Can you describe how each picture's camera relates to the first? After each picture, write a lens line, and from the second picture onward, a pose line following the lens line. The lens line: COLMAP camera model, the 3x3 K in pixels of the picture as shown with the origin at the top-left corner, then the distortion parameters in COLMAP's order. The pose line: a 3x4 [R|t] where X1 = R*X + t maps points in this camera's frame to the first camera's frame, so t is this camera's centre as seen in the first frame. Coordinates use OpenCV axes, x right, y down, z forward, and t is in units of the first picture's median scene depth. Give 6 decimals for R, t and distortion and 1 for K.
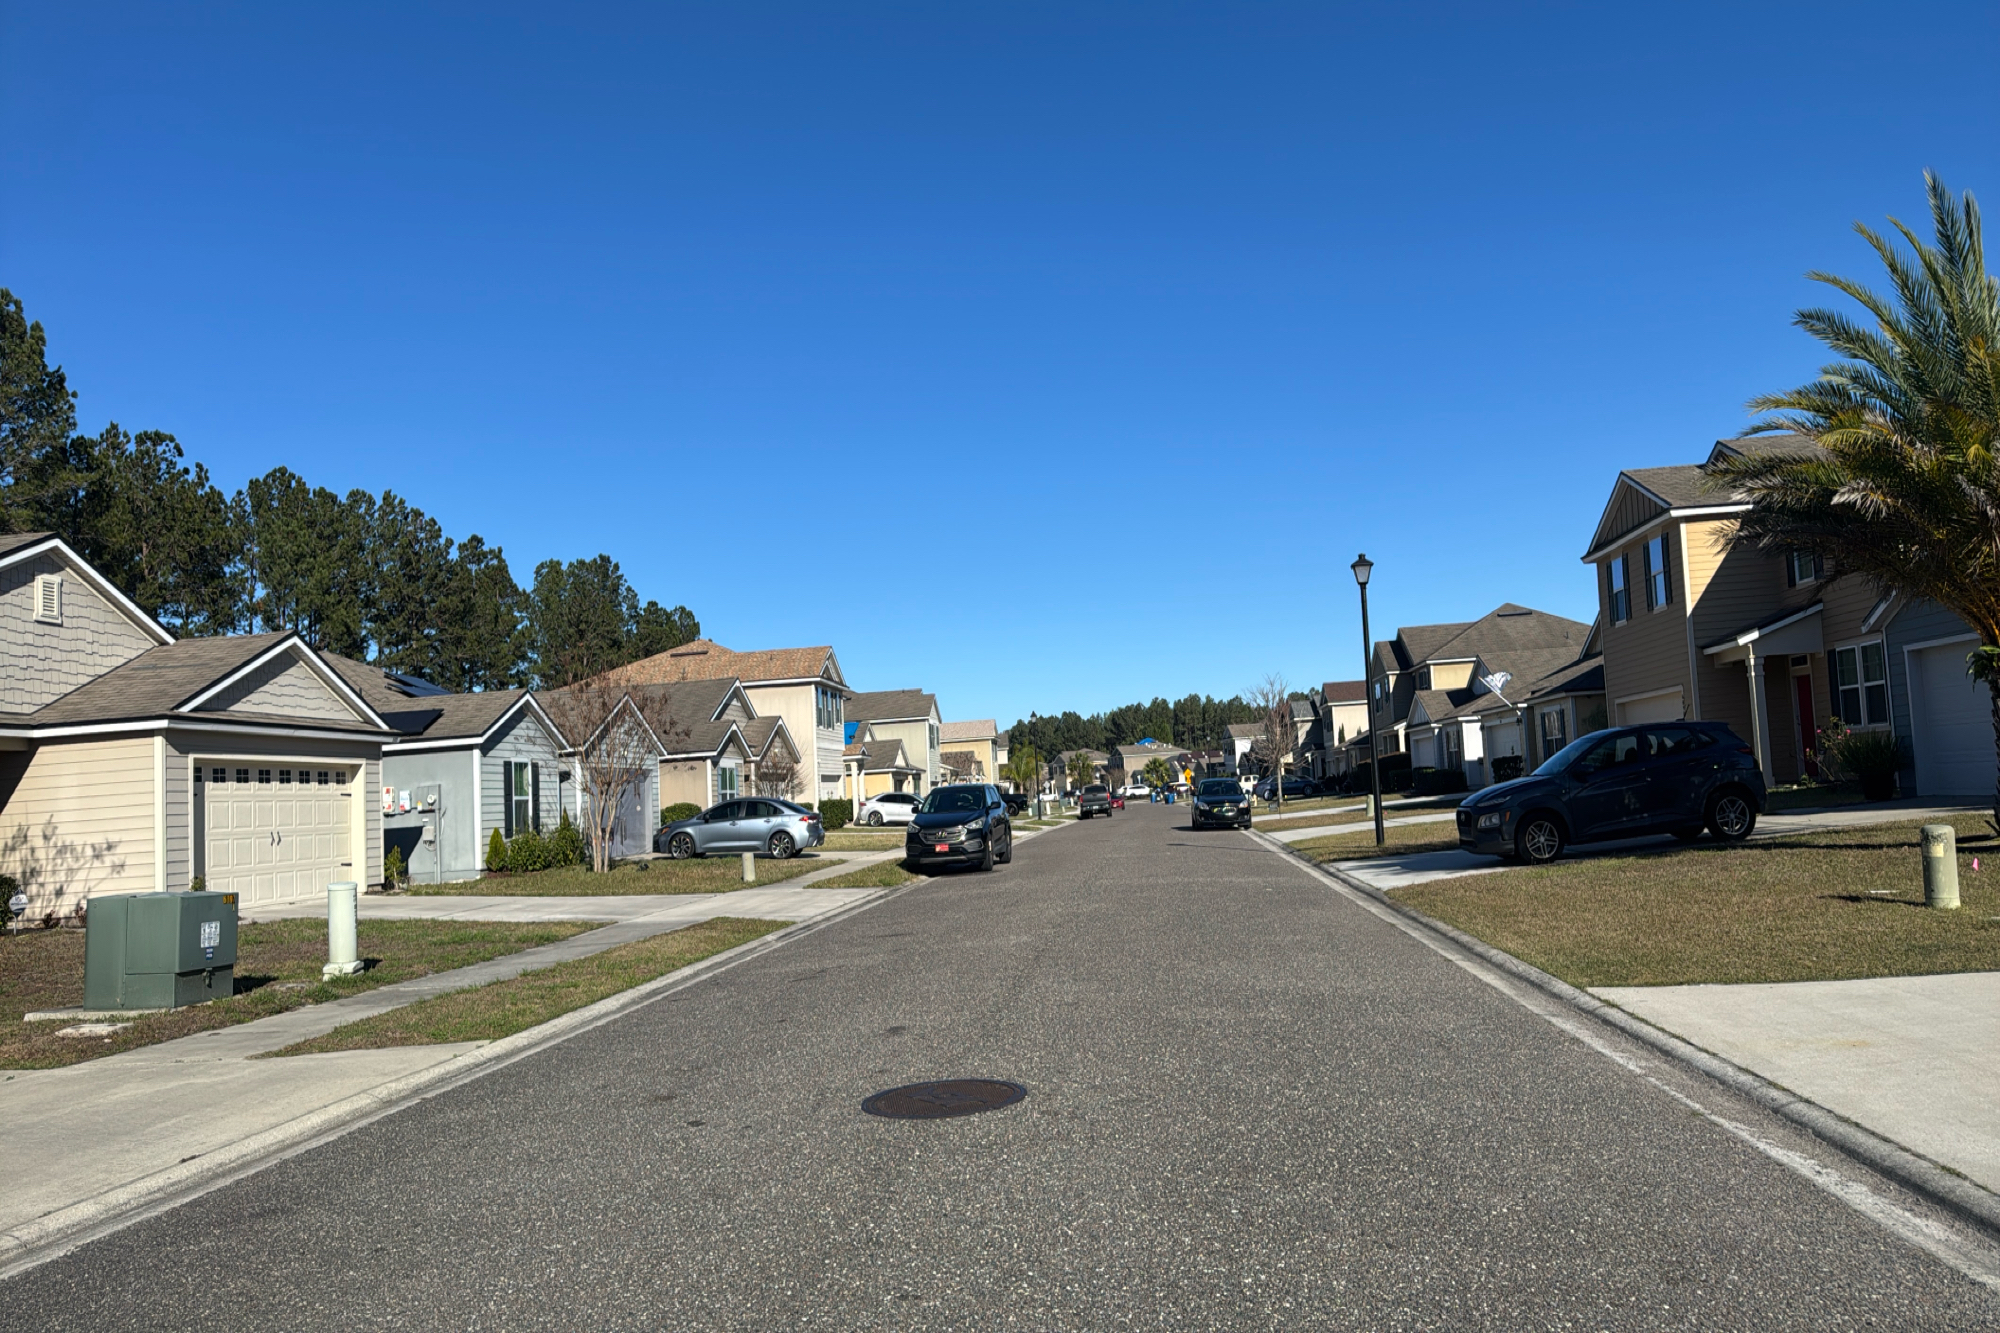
lens RADIAL K [[1272.5, 0, 1000.0], [0, 1272.5, 666.5], [0, 0, 1]] dist [-0.000635, -0.023773]
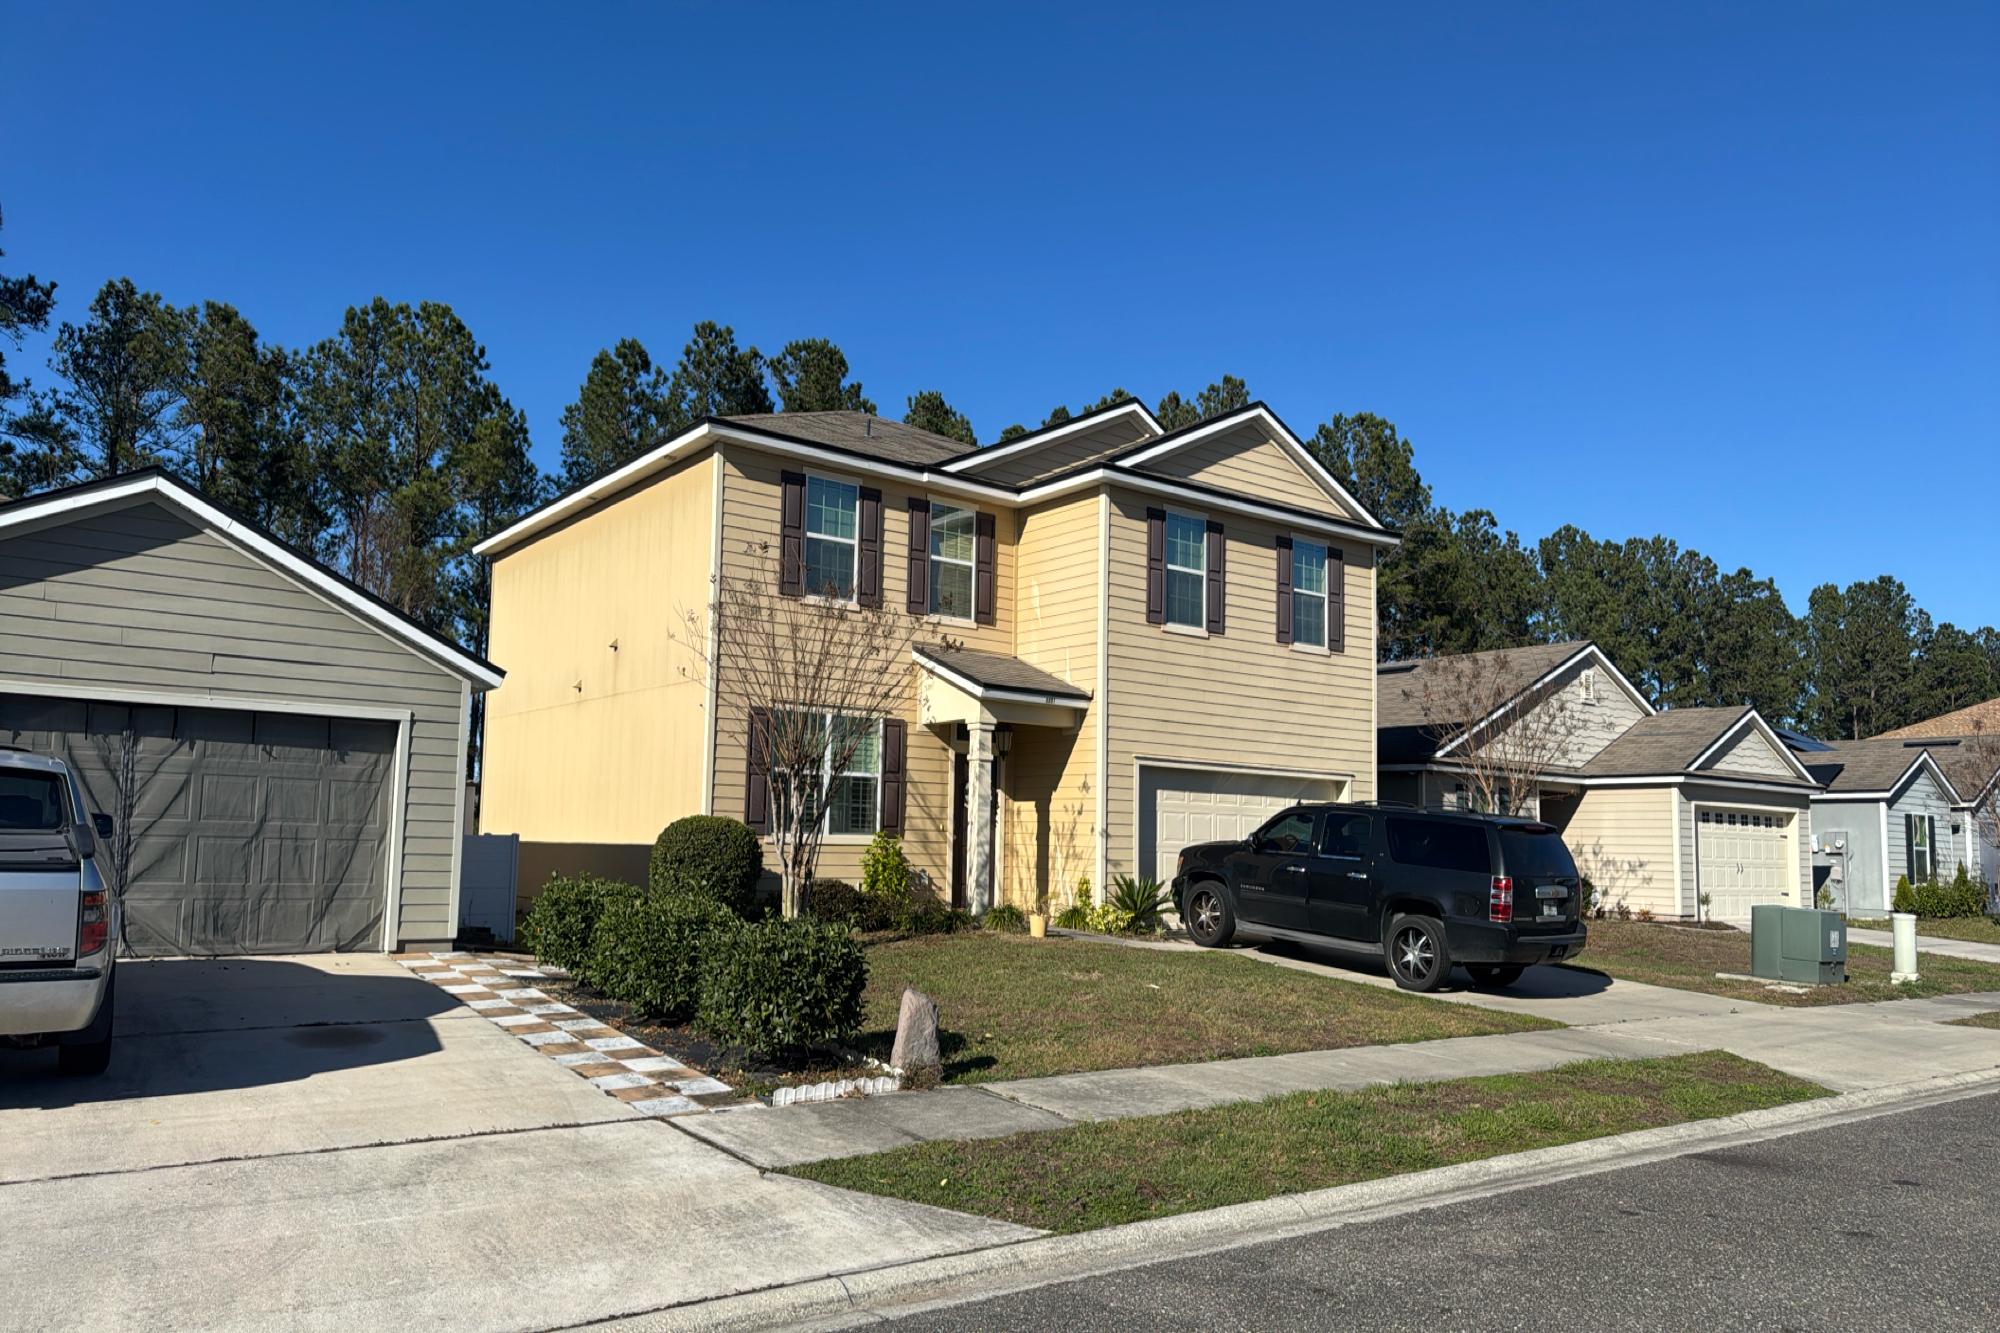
lens RADIAL K [[1272.5, 0, 1000.0], [0, 1272.5, 666.5], [0, 0, 1]] dist [-0.000635, -0.023773]
pose [[0.630385, -0.017844, -0.776077, -0.035754], [0.005277, 0.999811, -0.018701, -0.038140], [0.776264, 0.007694, 0.630360, -0.308576]]
